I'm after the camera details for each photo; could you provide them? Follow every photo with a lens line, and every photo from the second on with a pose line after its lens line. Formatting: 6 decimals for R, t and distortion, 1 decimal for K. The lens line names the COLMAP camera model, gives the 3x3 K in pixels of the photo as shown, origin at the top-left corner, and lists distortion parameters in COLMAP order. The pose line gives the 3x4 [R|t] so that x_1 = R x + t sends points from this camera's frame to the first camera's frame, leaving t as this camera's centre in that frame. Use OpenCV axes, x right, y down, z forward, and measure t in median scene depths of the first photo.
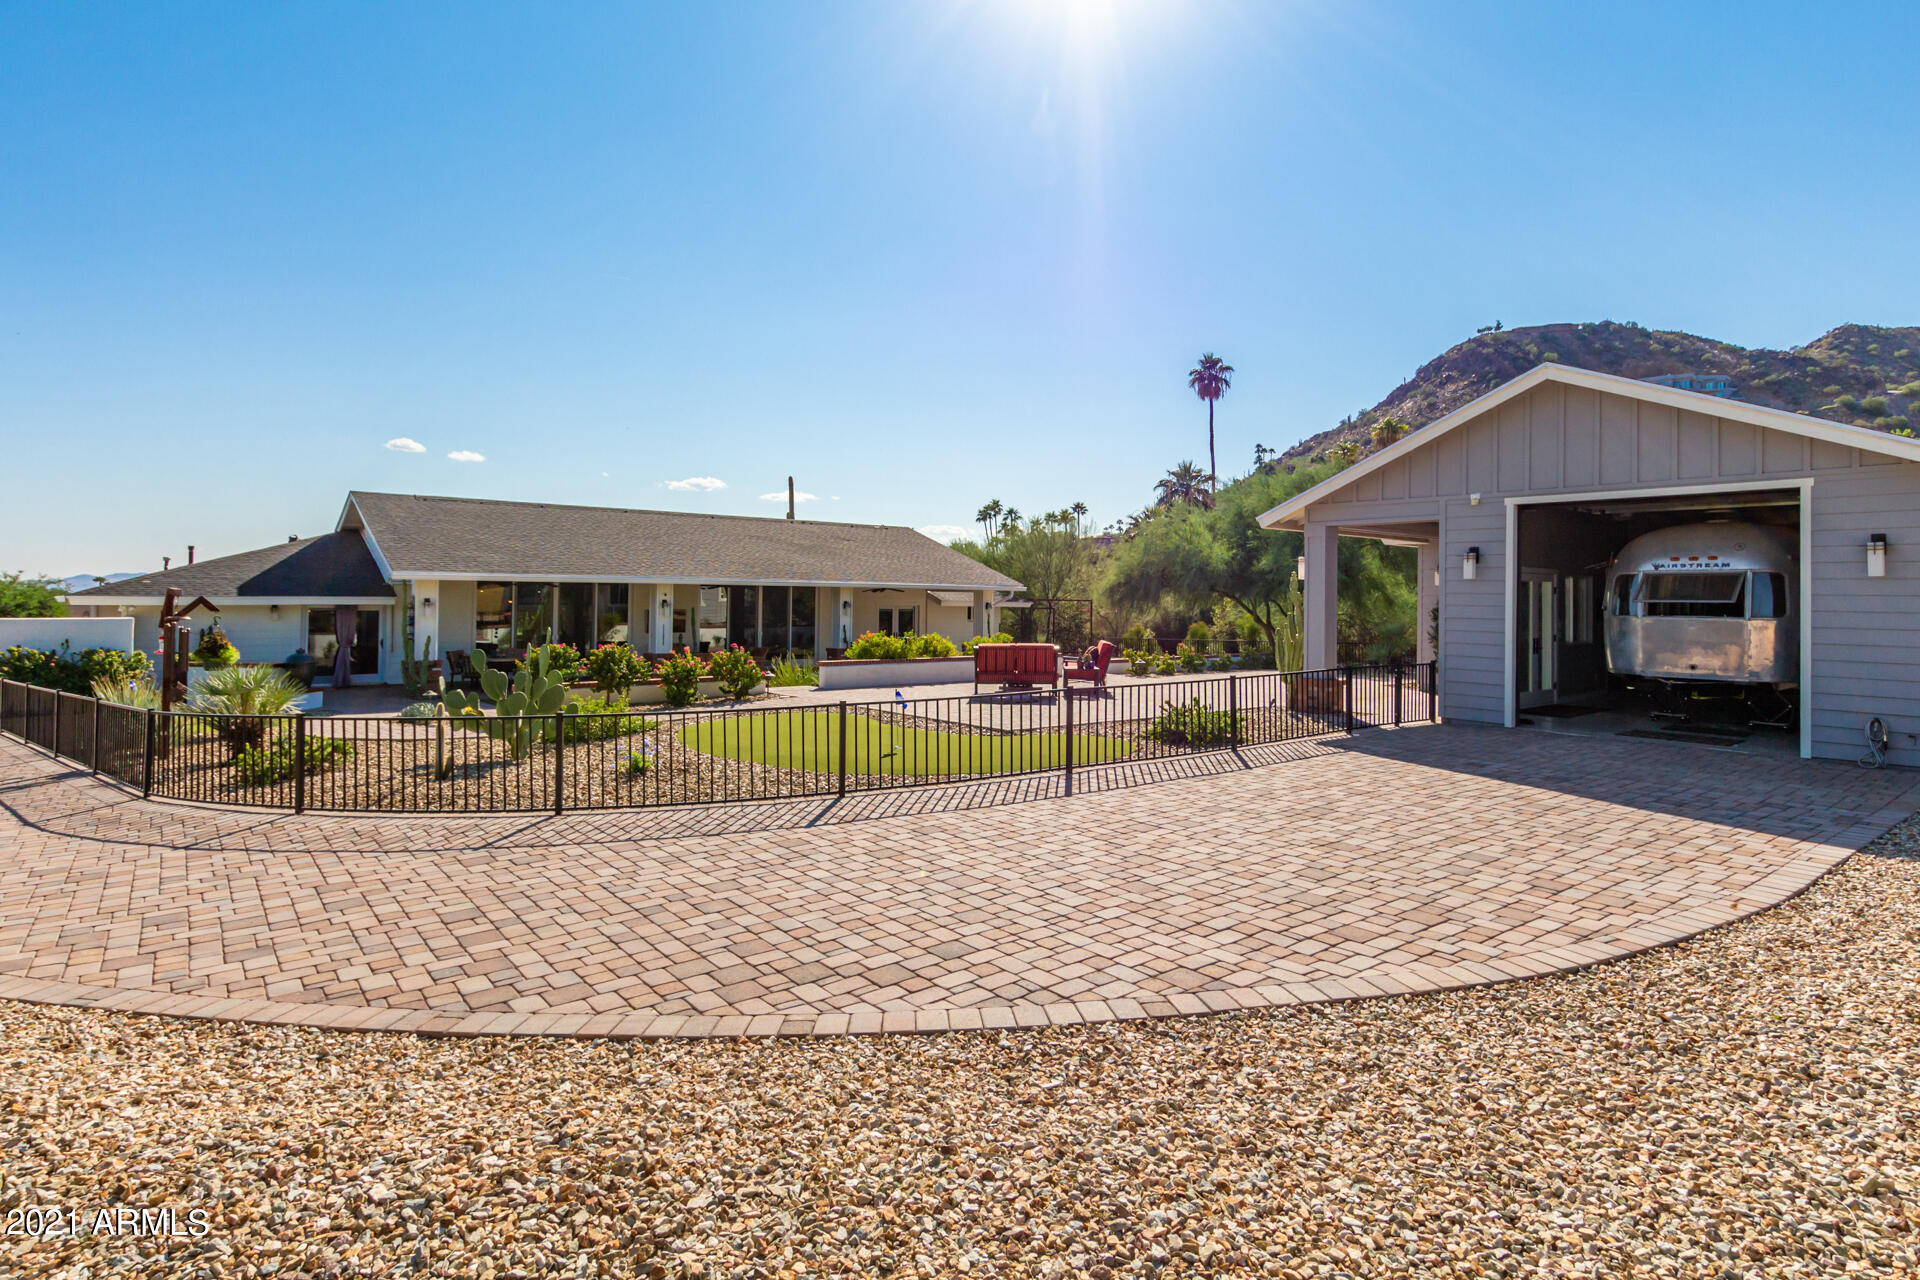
lens RADIAL K [[931.5, 0, 960.0], [0, 931.5, 640.0], [0, 0, 1]] dist [0.017125, -0.000939]
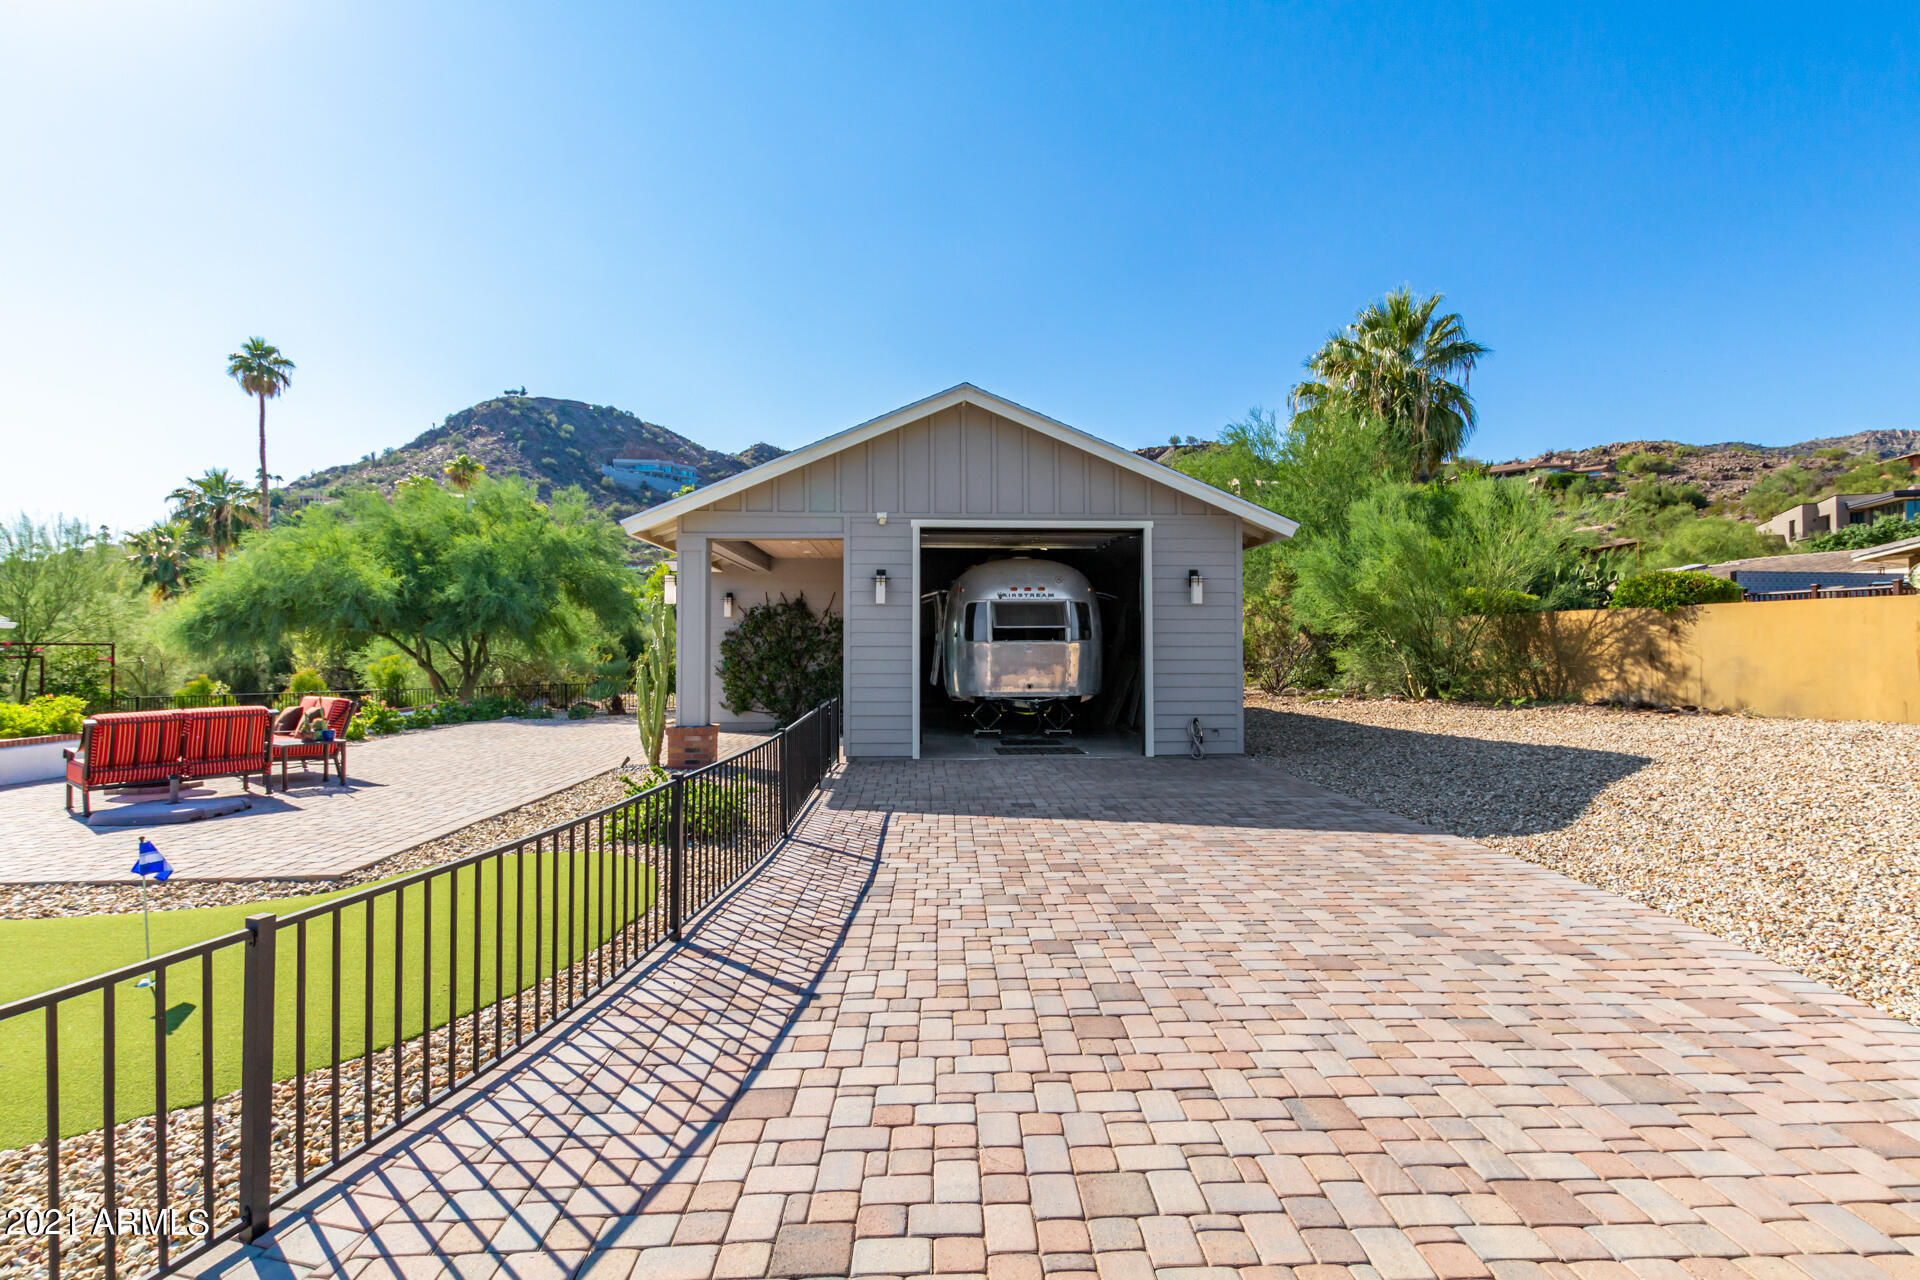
lens RADIAL K [[931.5, 0, 960.0], [0, 931.5, 640.0], [0, 0, 1]] dist [0.017125, -0.000939]
pose [[0.605612, -0.009074, 0.795709, -0.141831], [0.045844, 0.998672, -0.023504, -0.003788], [-0.794439, 0.050712, 0.605223, 0.381059]]
